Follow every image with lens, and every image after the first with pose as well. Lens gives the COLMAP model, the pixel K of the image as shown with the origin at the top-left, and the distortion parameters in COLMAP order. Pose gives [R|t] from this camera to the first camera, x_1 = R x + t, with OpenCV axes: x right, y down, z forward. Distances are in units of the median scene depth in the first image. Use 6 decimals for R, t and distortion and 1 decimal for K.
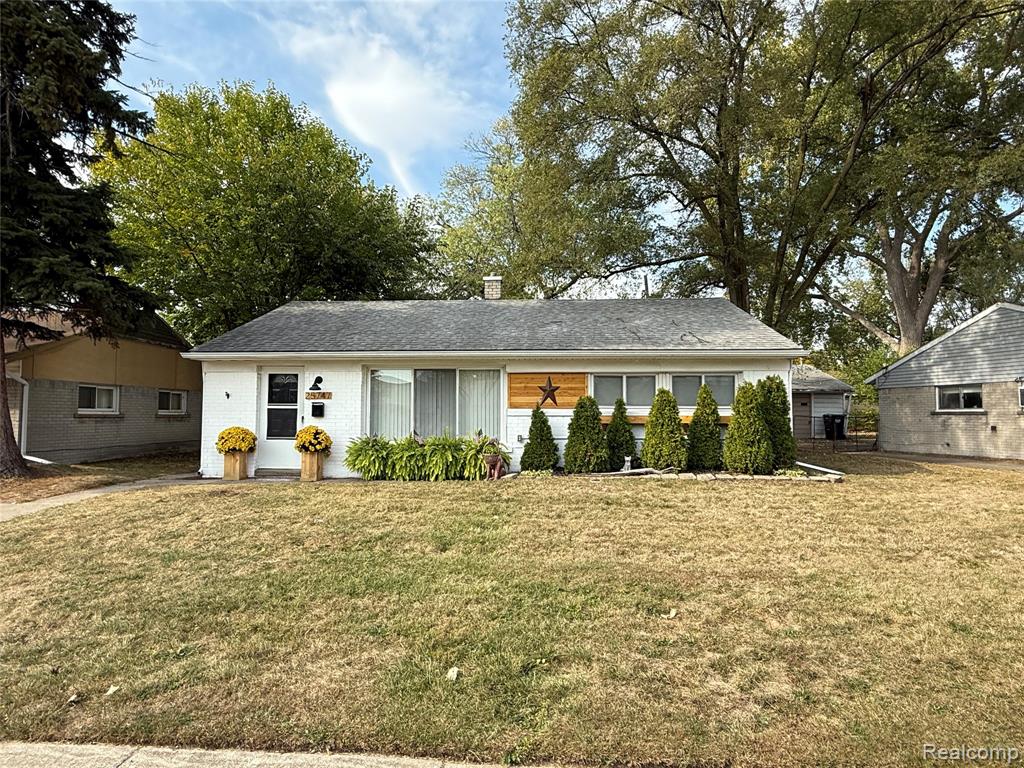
lens RADIAL K [[579.1, 0, 503.0], [0, 579.1, 383.1], [0, 0, 1]] dist [-0.006208, 0.001175]
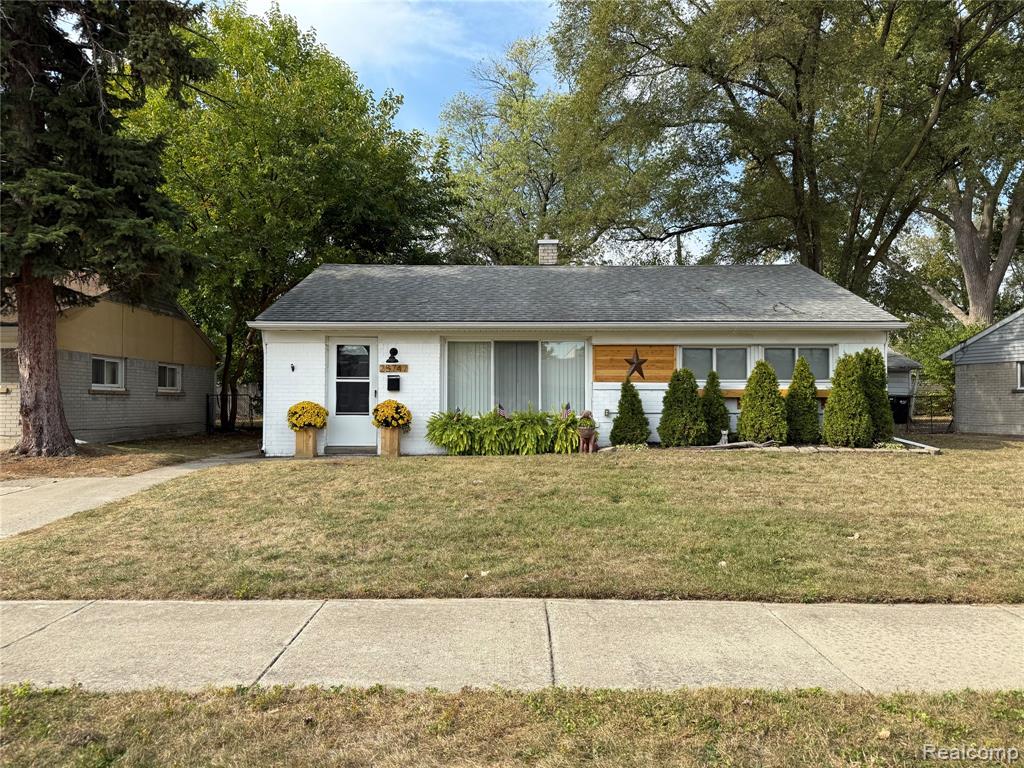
lens RADIAL K [[723.0, 0, 507.2], [0, 723.0, 382.1], [0, 0, 1]] dist [0.055918, -0.078418]
pose [[0.998603, 0.001198, 0.052830, -0.196450], [-0.002752, 0.999566, 0.029339, 0.009206], [-0.052771, -0.029443, 0.998172, -0.187668]]
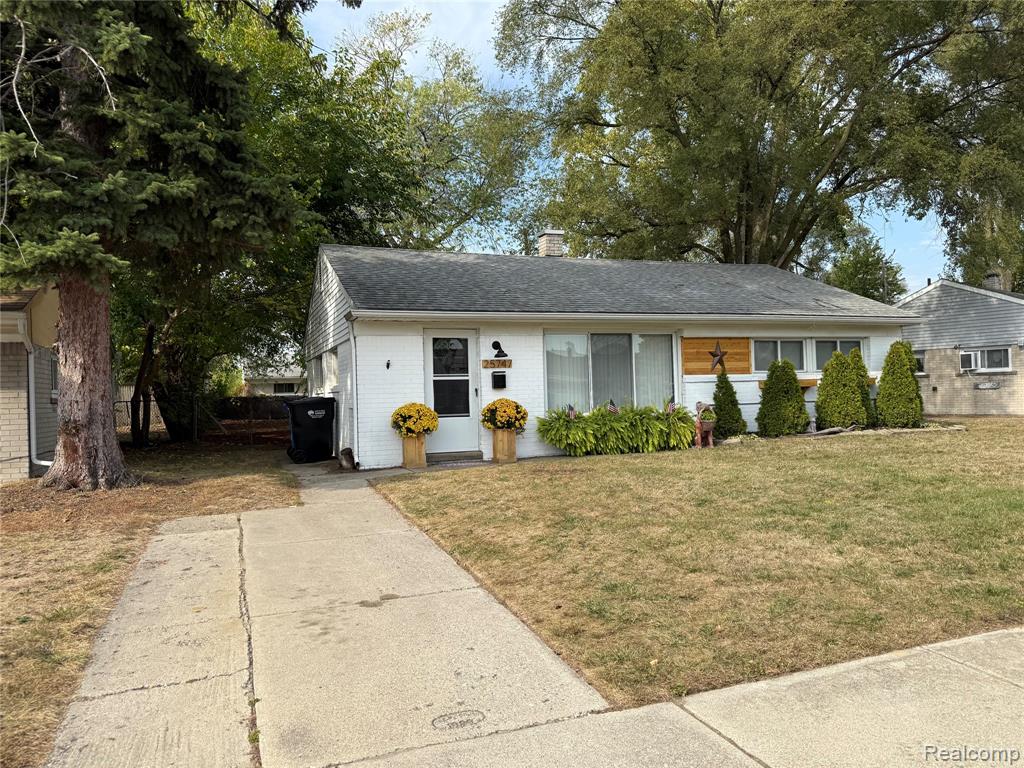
lens RADIAL K [[723.0, 0, 510.2], [0, 723.0, 383.3], [0, 0, 1]] dist [0.055918, -0.078418]
pose [[0.911192, -0.020732, 0.411460, -0.740622], [0.006740, 0.999349, 0.035429, 0.013278], [-0.411927, -0.029510, 0.910739, 0.023974]]
